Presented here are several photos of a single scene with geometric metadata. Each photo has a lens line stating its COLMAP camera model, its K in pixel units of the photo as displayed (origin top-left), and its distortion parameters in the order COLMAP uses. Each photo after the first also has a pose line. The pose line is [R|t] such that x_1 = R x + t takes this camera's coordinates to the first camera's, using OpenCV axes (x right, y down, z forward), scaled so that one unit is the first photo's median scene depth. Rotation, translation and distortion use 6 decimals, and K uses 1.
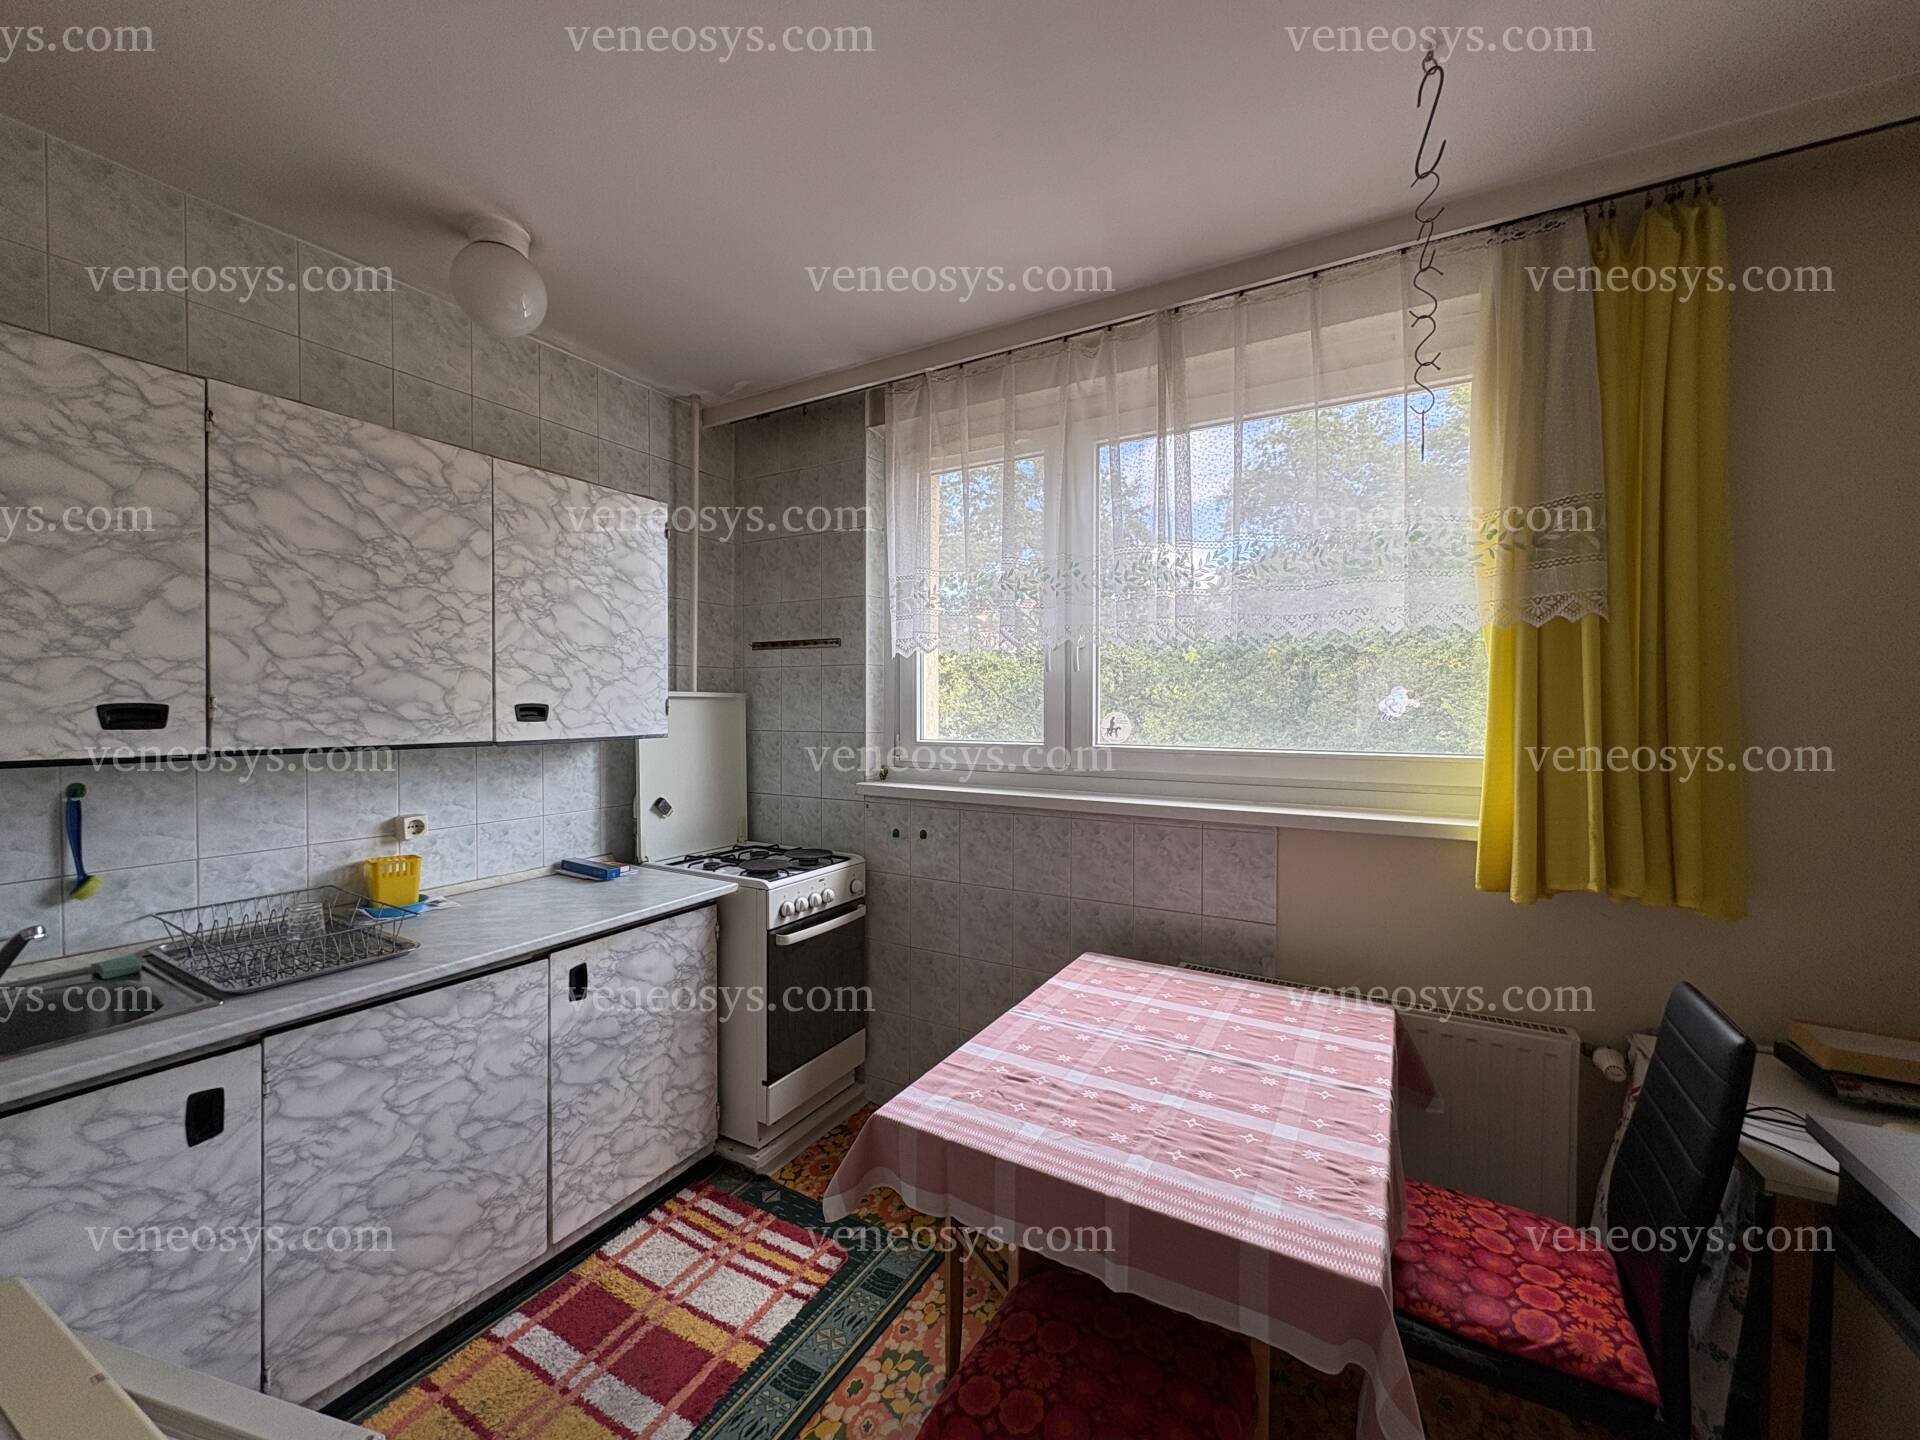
lens RADIAL K [[763.7, 0, 961.5], [0, 763.7, 721.9], [0, 0, 1]] dist [0.001828, -0.000062]
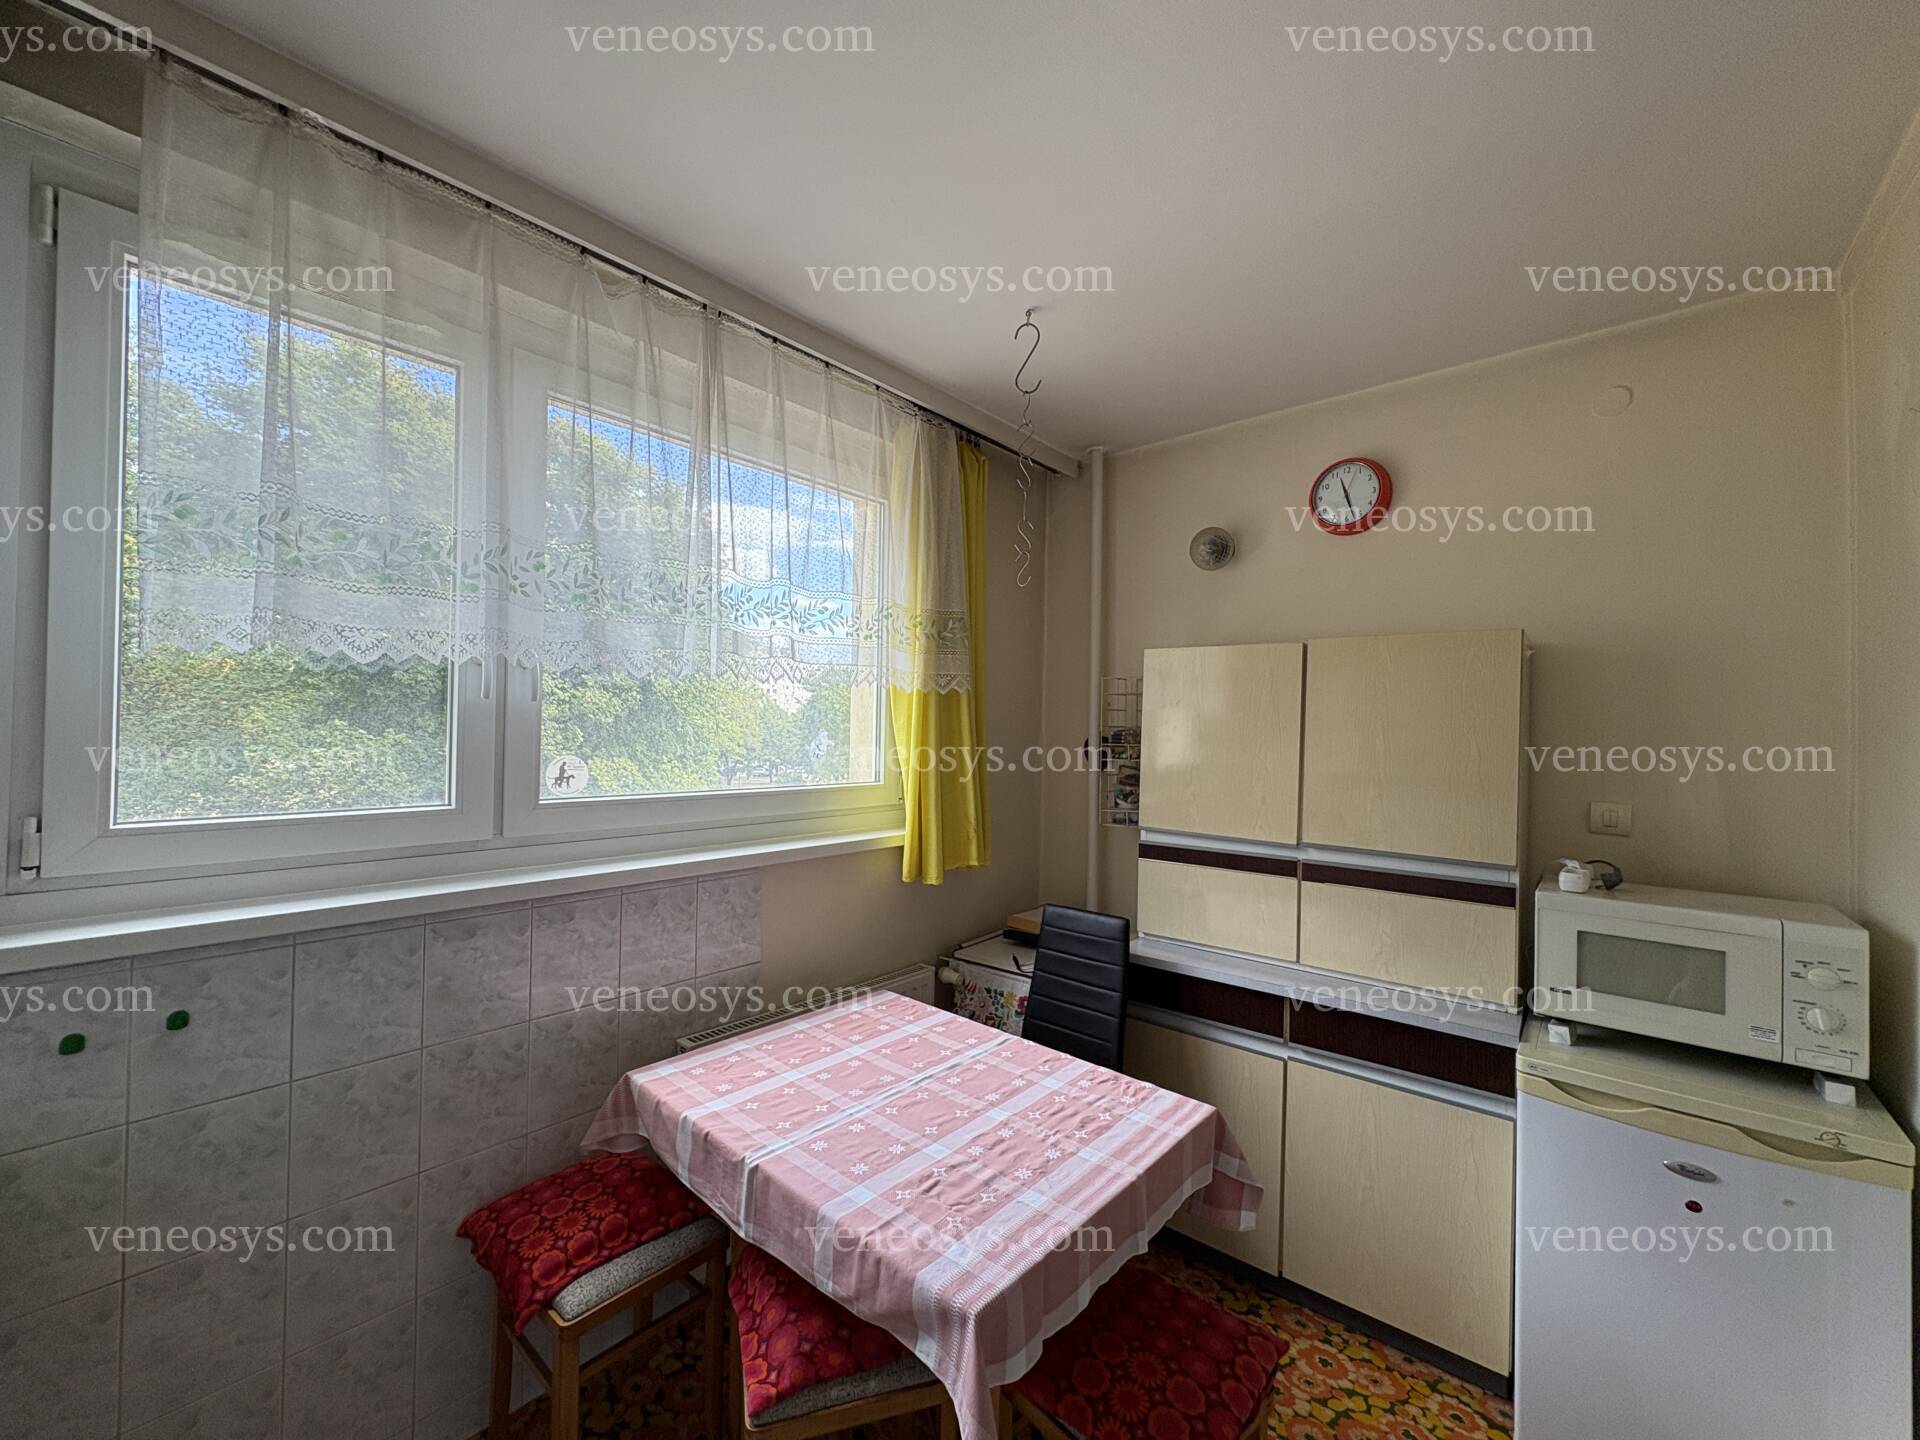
lens RADIAL K [[763.7, 0, 964.0], [0, 763.7, 718.4], [0, 0, 1]] dist [0.001828, -0.000062]
pose [[0.198801, 0.012646, 0.979958, -0.679981], [0.001073, 0.999913, -0.013122, -0.057340], [-0.980039, 0.003660, 0.198770, 0.665681]]
